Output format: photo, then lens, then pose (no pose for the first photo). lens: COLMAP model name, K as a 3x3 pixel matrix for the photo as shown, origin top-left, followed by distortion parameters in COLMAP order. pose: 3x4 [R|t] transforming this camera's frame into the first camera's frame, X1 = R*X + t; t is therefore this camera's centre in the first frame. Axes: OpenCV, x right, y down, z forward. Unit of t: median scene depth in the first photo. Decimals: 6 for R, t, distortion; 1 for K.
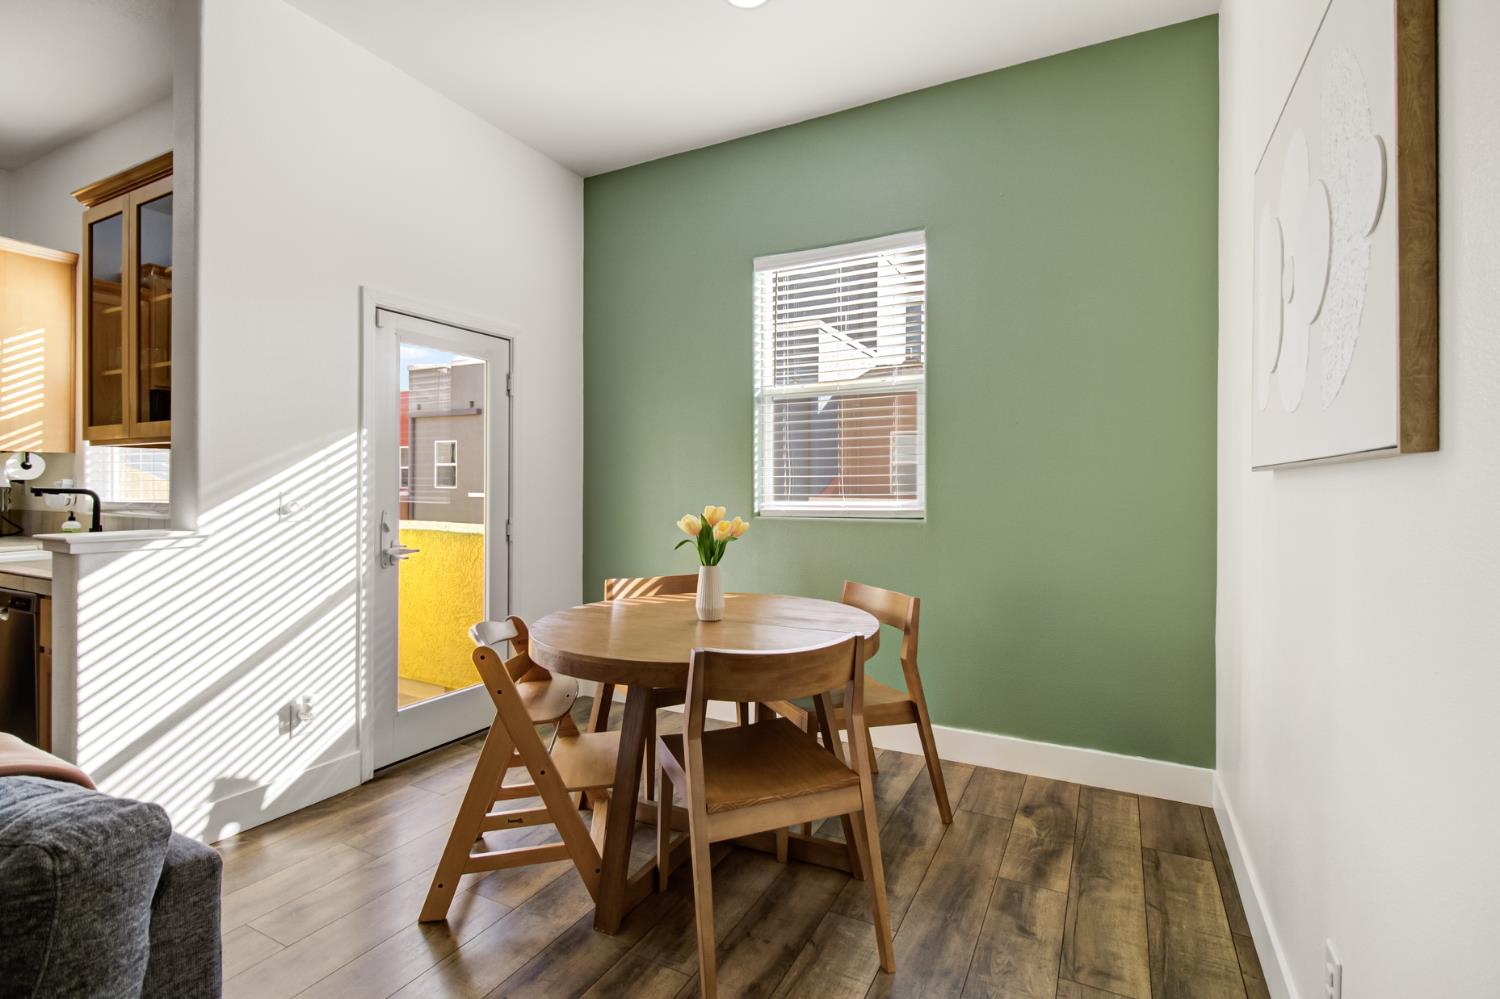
lens RADIAL K [[698.5, 0, 762.3], [0, 698.5, 477.6], [0, 0, 1]] dist [0.011829, -0.007933]
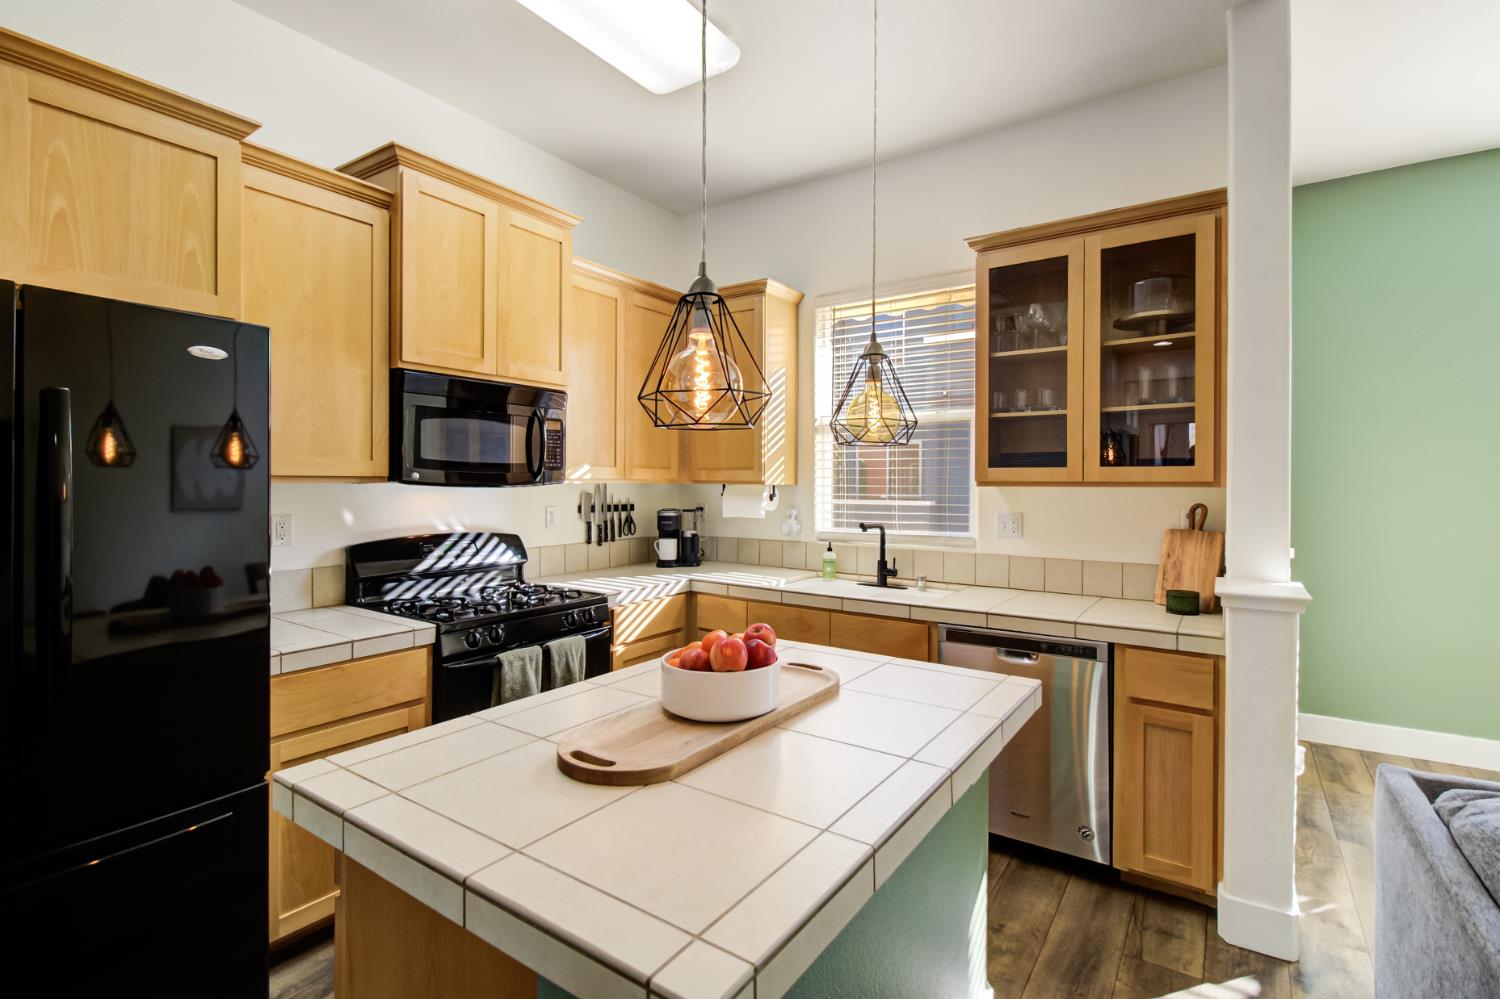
lens RADIAL K [[698.5, 0, 746.2], [0, 698.5, 482.5], [0, 0, 1]] dist [0.011829, -0.007933]
pose [[0.991162, -0.000549, -0.132658, -0.952755], [0.001841, 0.999952, 0.009620, -0.050666], [0.132647, -0.009779, 0.991115, -0.047793]]
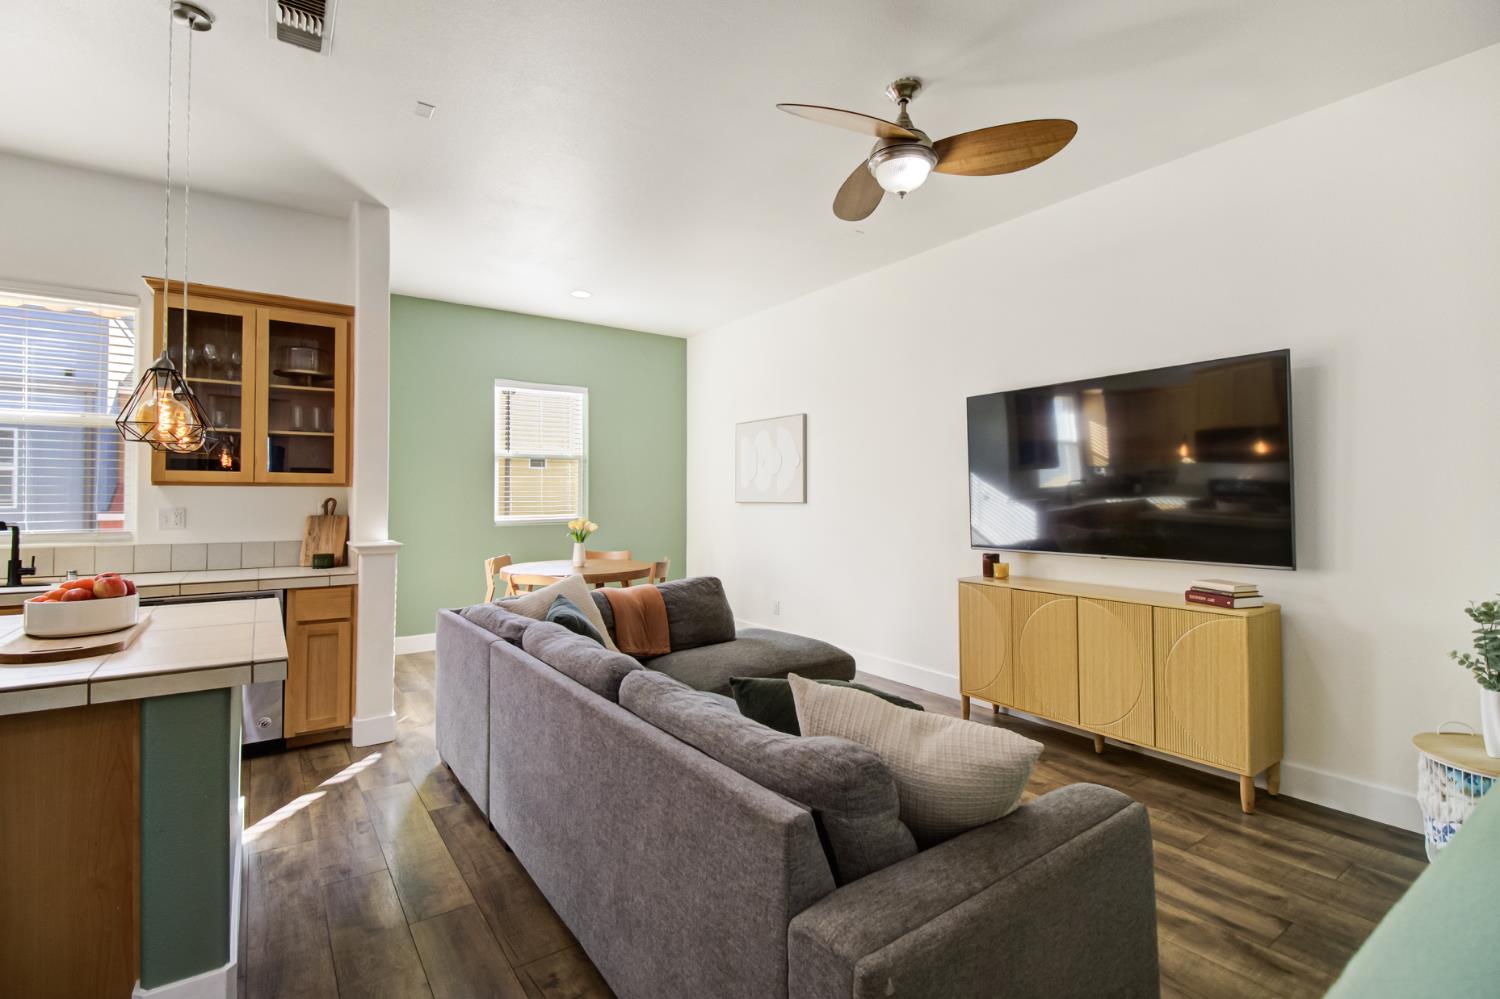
lens RADIAL K [[698.5, 0, 777.7], [0, 698.5, 487.8], [0, 0, 1]] dist [0.011829, -0.007933]
pose [[0.448752, 0.008582, 0.893615, -1.285682], [-0.009589, 0.999943, -0.004788, -0.037881], [-0.893605, -0.006420, 0.448808, -0.430903]]
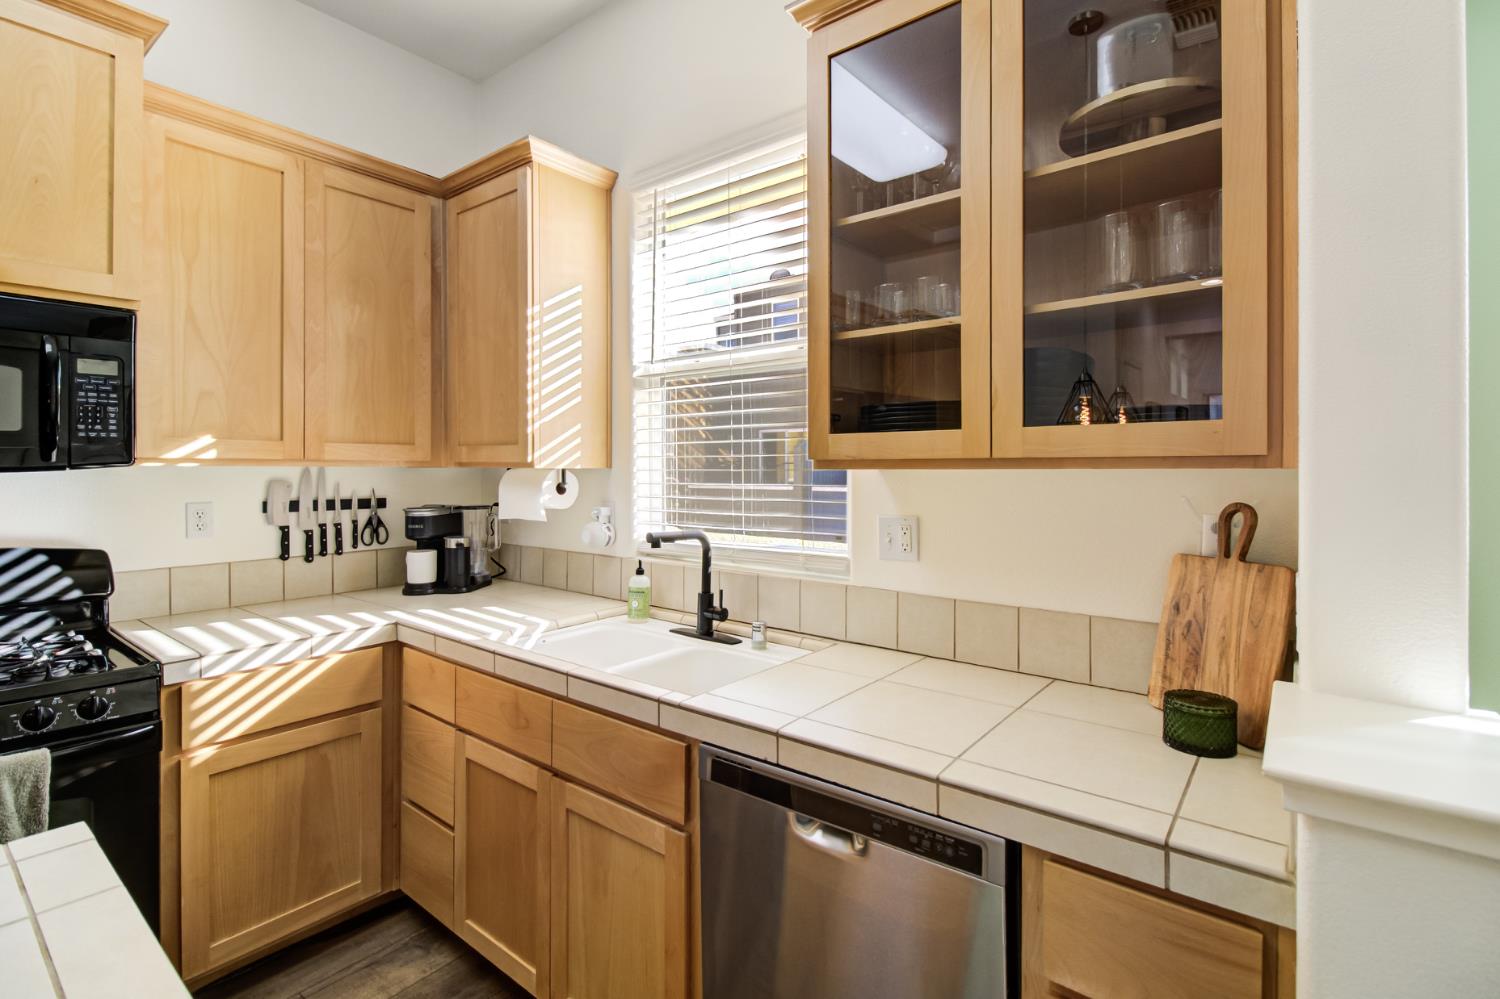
lens RADIAL K [[698.5, 0, 757.4], [0, 698.5, 468.0], [0, 0, 1]] dist [0.011829, -0.007933]
pose [[0.982315, -0.003620, -0.187200, -0.740641], [0.005050, 0.999962, 0.007164, -0.041585], [0.187167, -0.007983, 0.982296, 0.373040]]
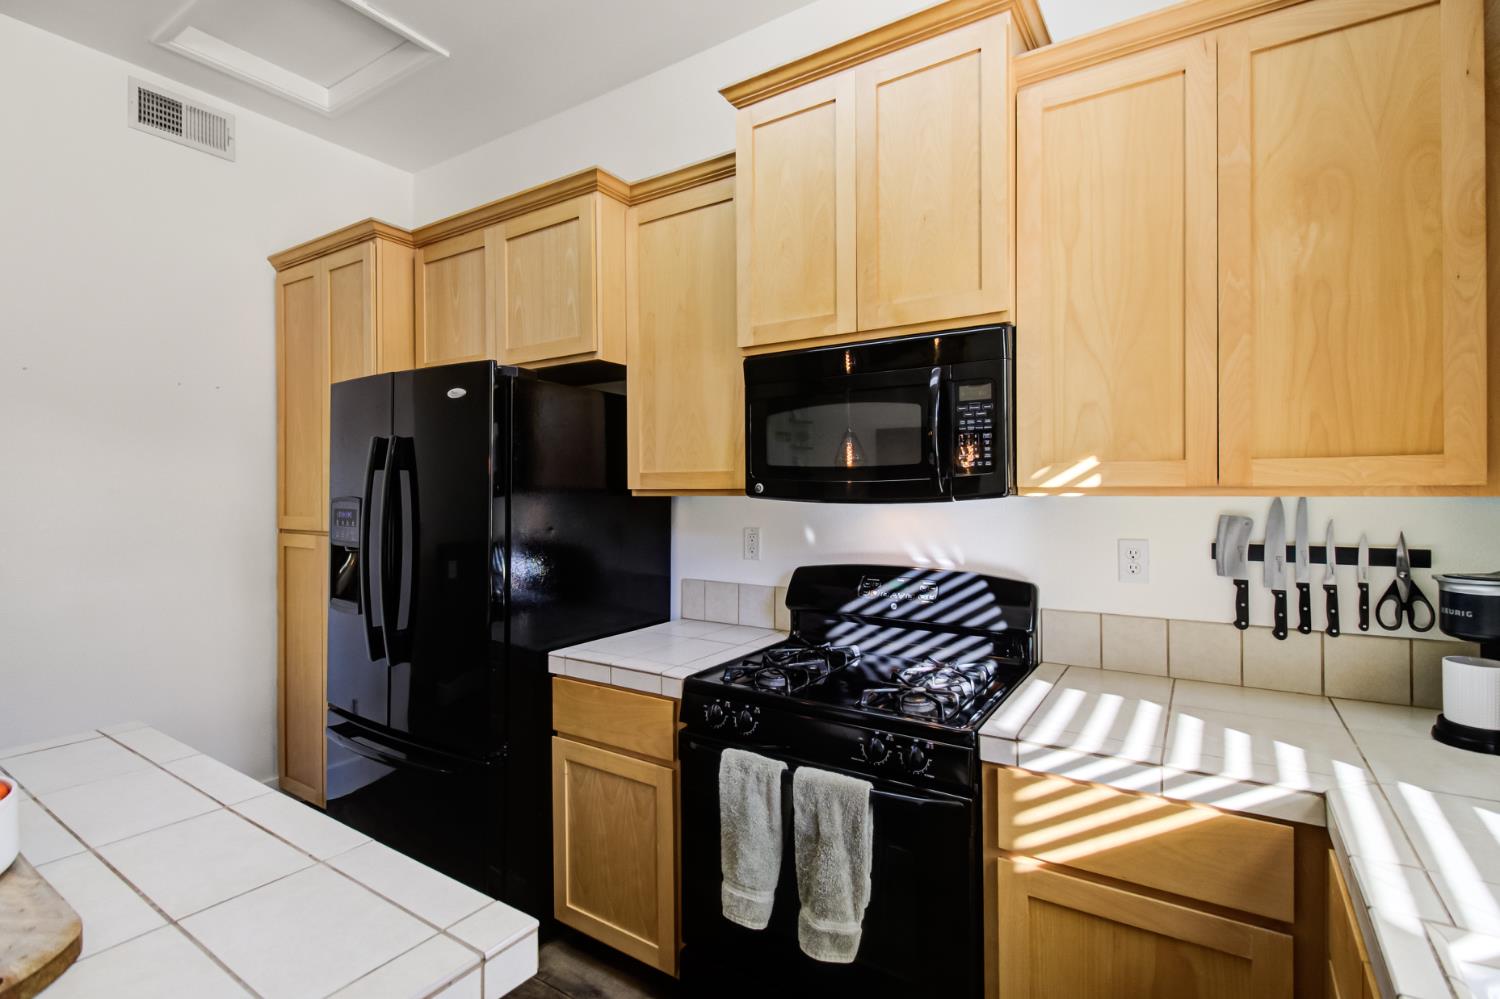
lens RADIAL K [[698.5, 0, 762.9], [0, 698.5, 490.7], [0, 0, 1]] dist [0.011829, -0.007933]
pose [[-0.096095, -0.000756, -0.995372, -0.815964], [0.015930, 0.999870, -0.002297, -0.047457], [0.995245, -0.016077, -0.096071, 0.683249]]
